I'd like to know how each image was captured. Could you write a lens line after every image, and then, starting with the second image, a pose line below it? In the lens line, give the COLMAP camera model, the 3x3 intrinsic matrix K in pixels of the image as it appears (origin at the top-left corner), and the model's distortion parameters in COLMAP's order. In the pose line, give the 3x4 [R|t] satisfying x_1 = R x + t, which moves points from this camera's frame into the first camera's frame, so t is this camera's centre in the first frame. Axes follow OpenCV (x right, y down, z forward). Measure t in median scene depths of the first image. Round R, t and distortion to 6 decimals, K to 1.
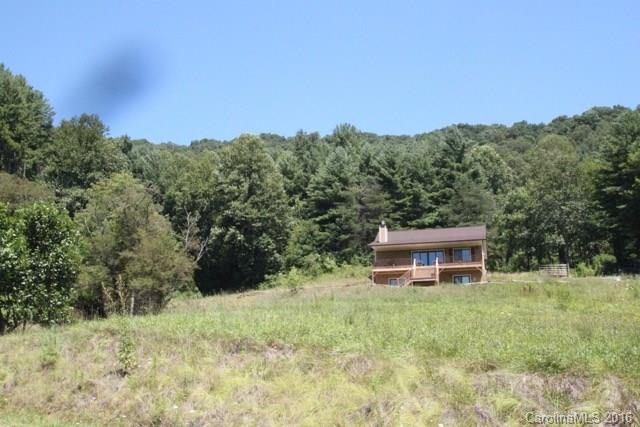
lens RADIAL K [[679.0, 0, 320.0], [0, 679.0, 213.5], [0, 0, 1]] dist [-0.061646, 0.018100]
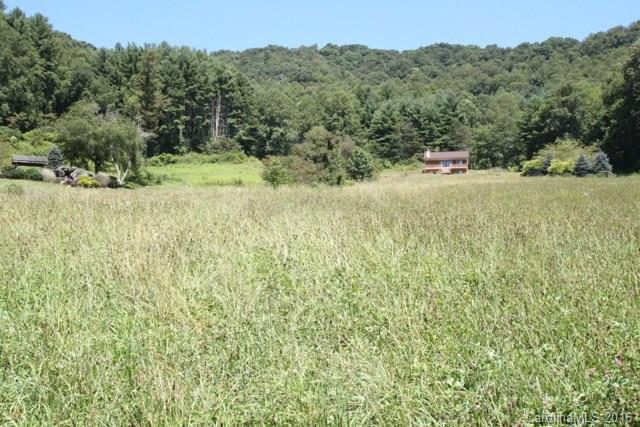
lens RADIAL K [[679.0, 0, 320.0], [0, 679.0, 213.5], [0, 0, 1]] dist [-0.061646, 0.018100]
pose [[0.998880, 0.009577, 0.046326, -0.258719], [-0.016700, 0.987629, 0.155918, -0.083623], [-0.044260, -0.156517, 0.986683, -0.916044]]
